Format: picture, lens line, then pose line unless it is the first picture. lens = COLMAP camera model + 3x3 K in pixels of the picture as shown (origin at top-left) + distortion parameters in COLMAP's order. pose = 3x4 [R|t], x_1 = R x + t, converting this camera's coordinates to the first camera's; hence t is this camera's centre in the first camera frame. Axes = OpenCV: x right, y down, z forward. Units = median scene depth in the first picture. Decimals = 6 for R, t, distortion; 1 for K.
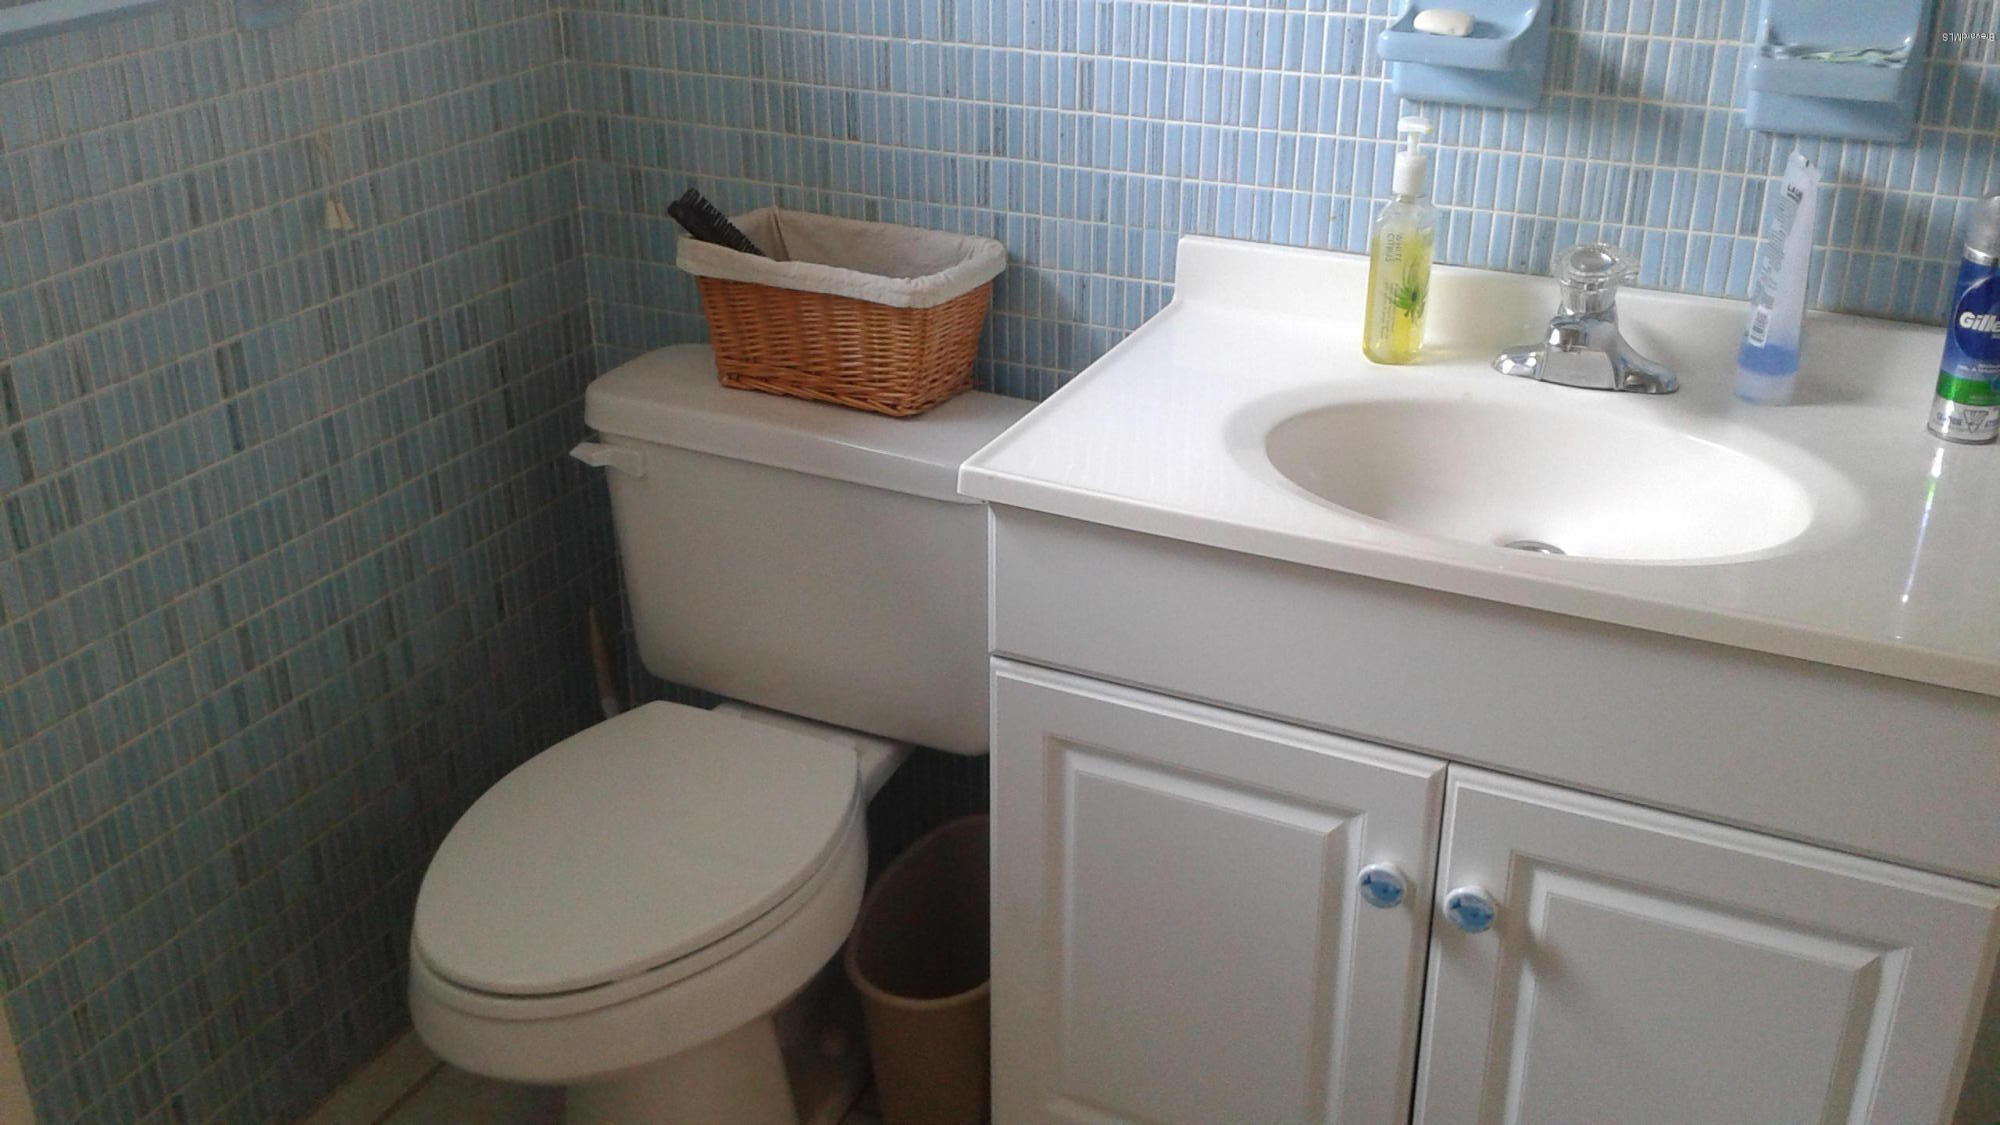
lens RADIAL K [[1997.7, 0, 1005.0], [0, 1997.7, 562.2], [0, 0, 1]] dist [-0.018926, 0.000000]
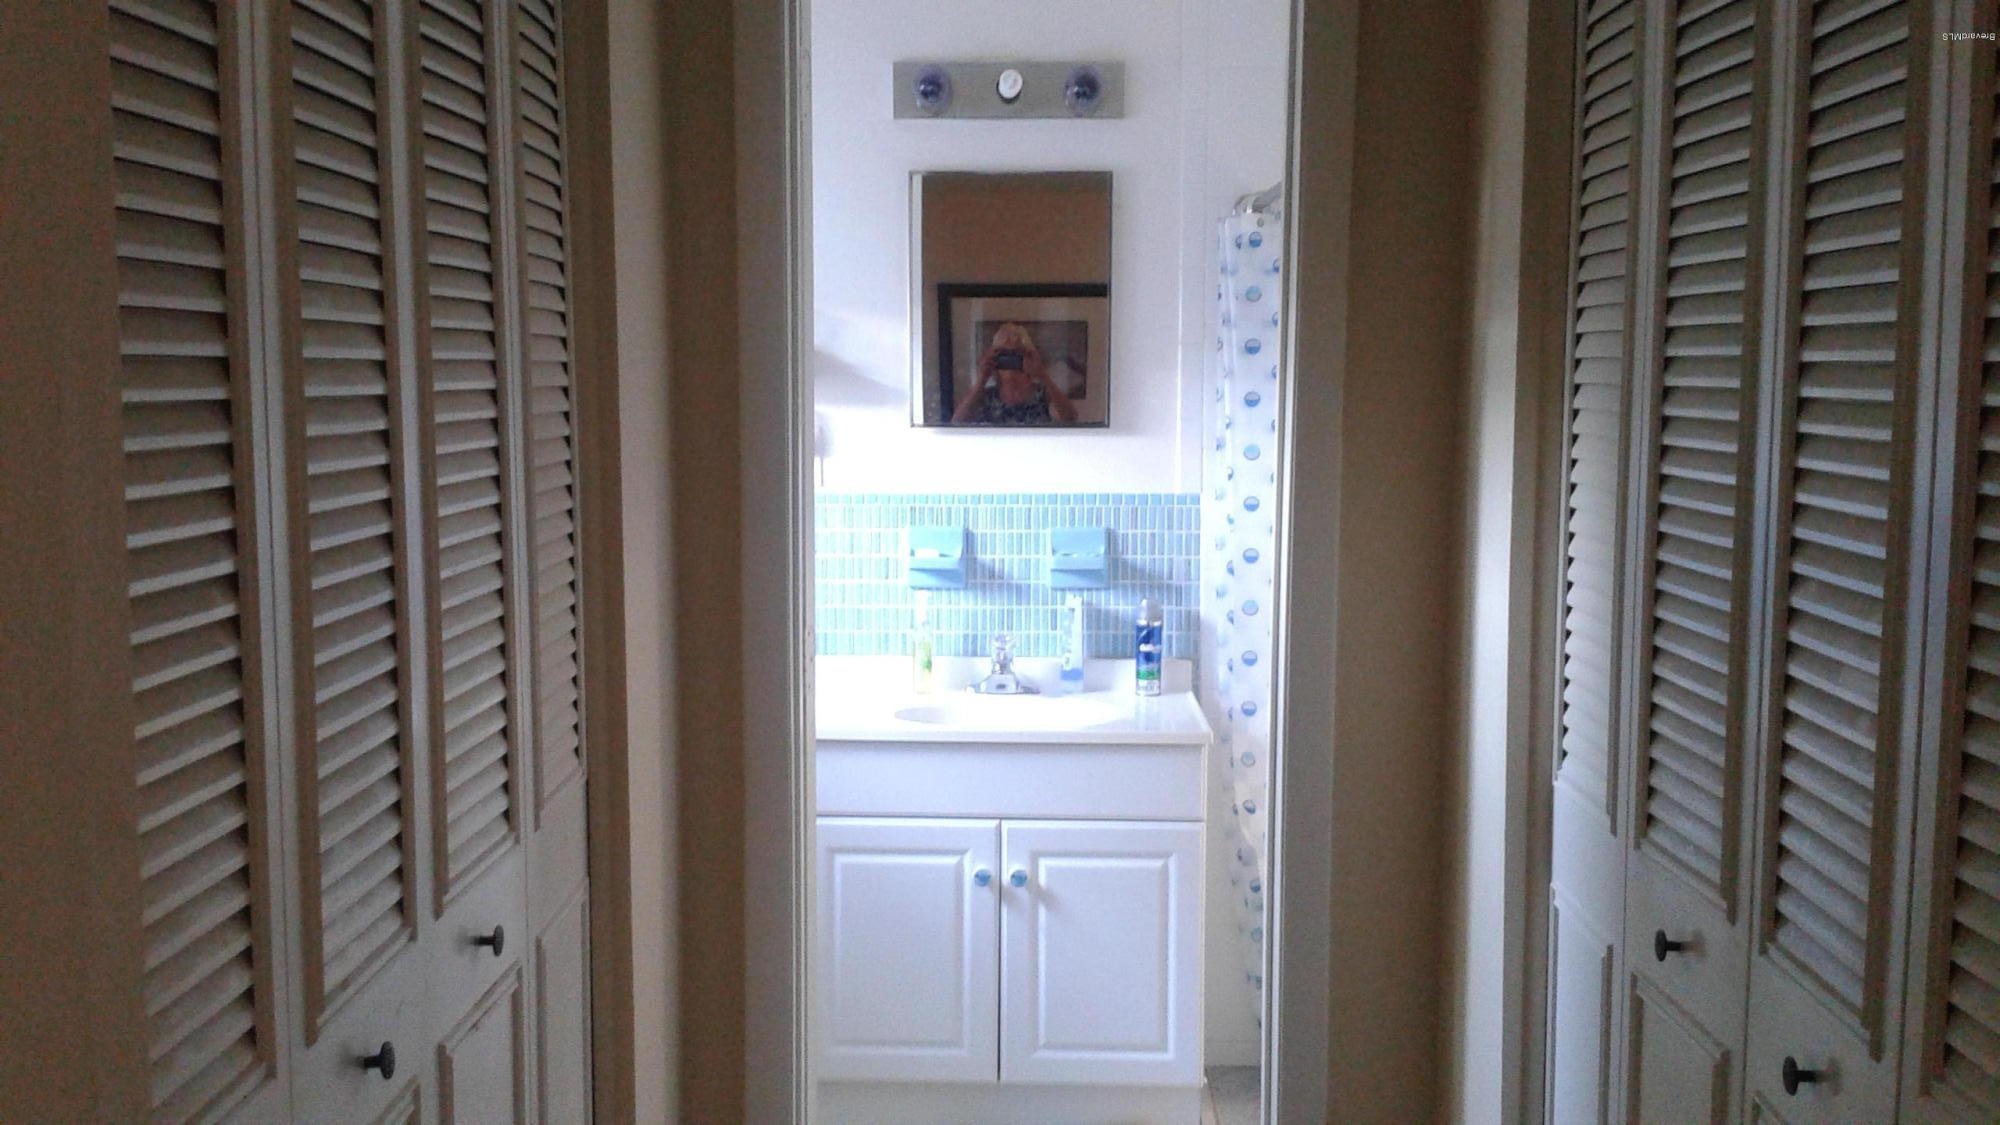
lens RADIAL K [[1997.7, 0, 998.3], [0, 1997.7, 565.0], [0, 0, 1]] dist [-0.018926, 0.000000]
pose [[0.898854, -0.034785, 0.436865, -0.794949], [0.177573, 0.940256, -0.290493, 0.482685], [-0.400660, 0.338687, 0.851330, -1.147336]]
